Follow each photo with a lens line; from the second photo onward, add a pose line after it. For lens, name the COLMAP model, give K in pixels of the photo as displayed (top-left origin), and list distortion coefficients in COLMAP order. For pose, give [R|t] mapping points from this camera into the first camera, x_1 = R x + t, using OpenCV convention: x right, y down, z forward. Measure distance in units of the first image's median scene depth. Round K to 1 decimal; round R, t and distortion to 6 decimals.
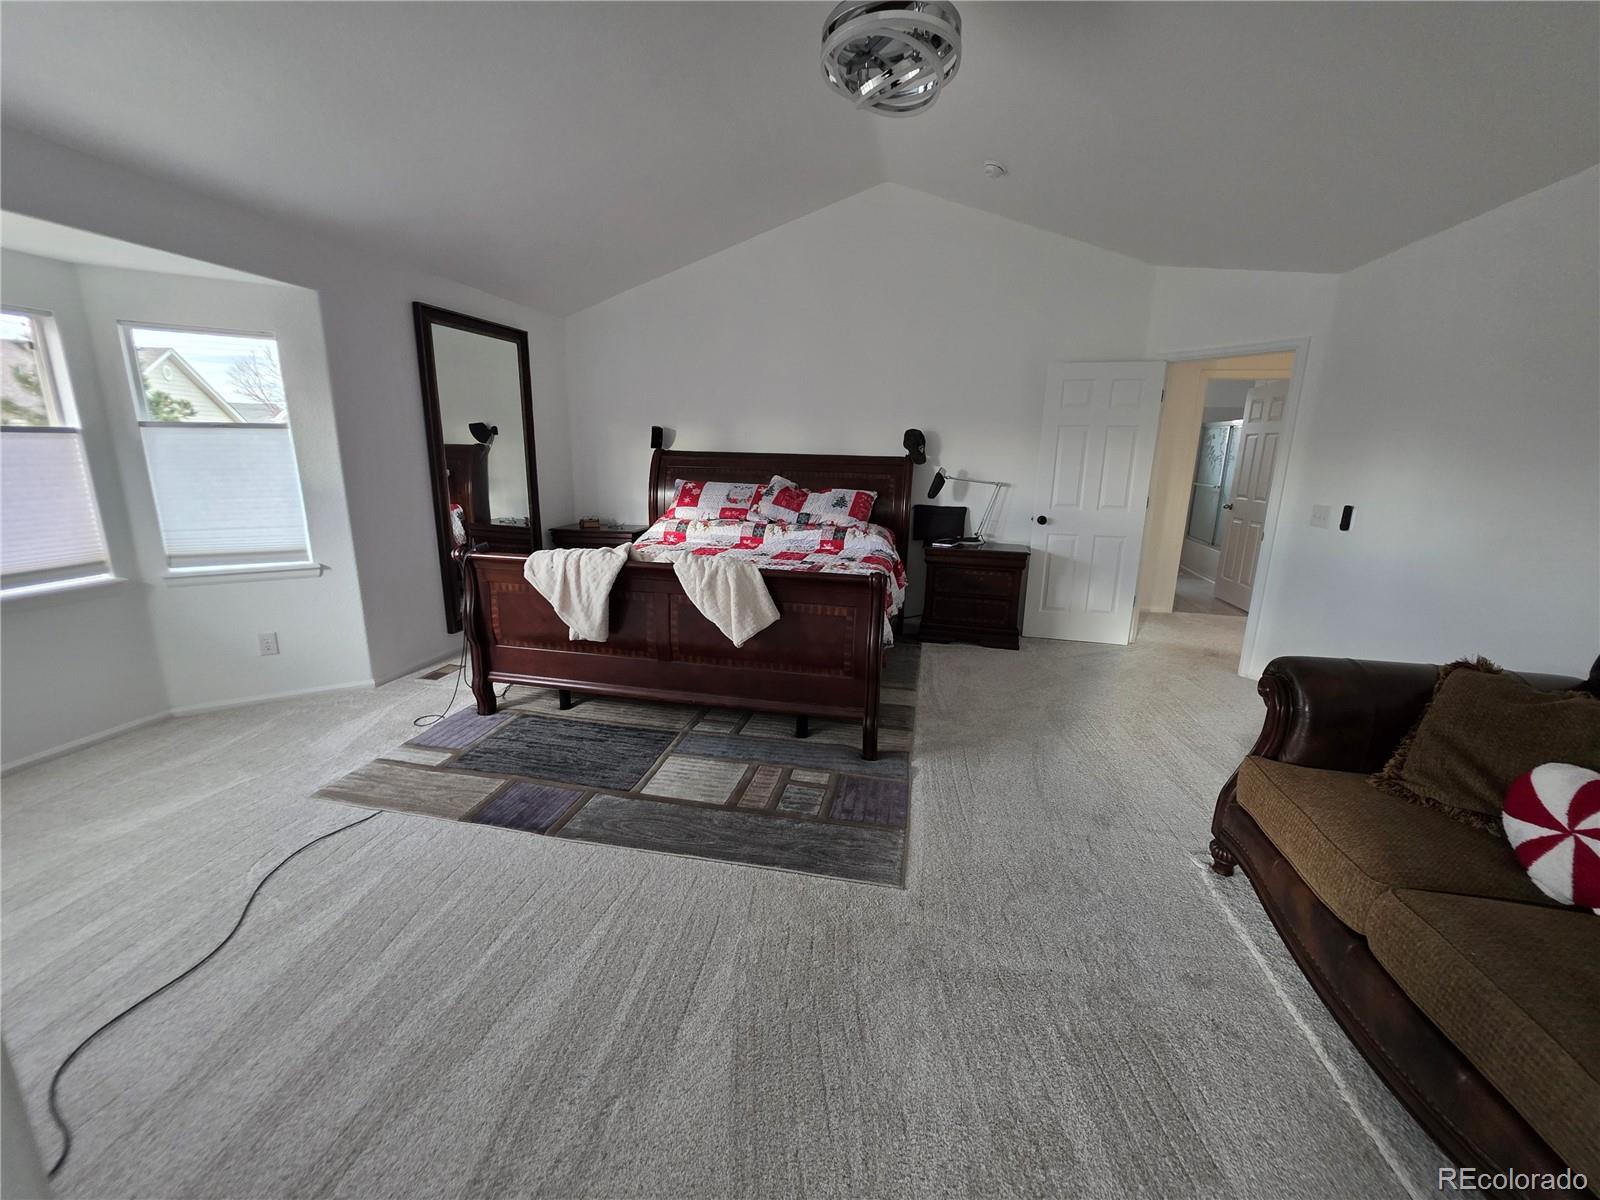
lens RADIAL K [[637.8, 0, 804.7], [0, 637.8, 589.6], [0, 0, 1]] dist [-0.000130, 0.000153]
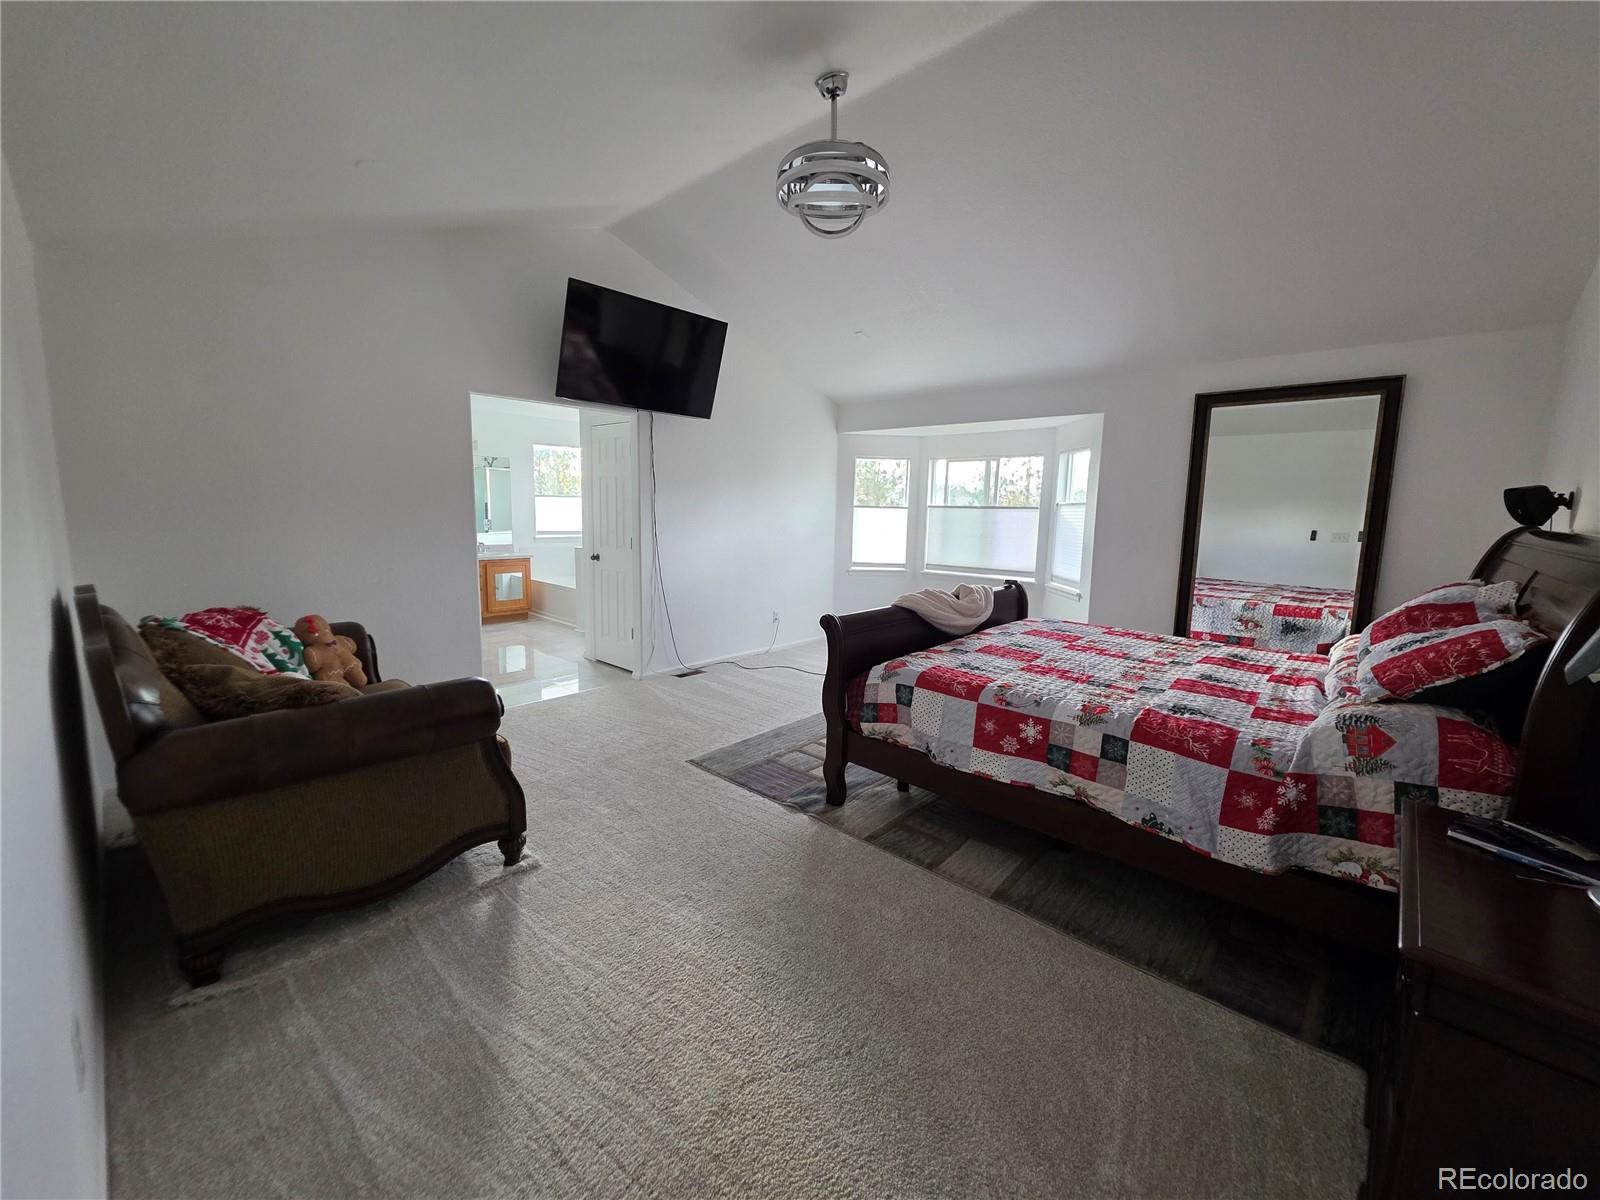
lens RADIAL K [[637.8, 0, 804.7], [0, 637.8, 589.6], [0, 0, 1]] dist [-0.000130, 0.000153]
pose [[-0.496311, 0.094299, -0.863008, 0.736242], [-0.209109, 0.951830, 0.224262, -0.218793], [0.842585, 0.291766, -0.452685, 0.991580]]
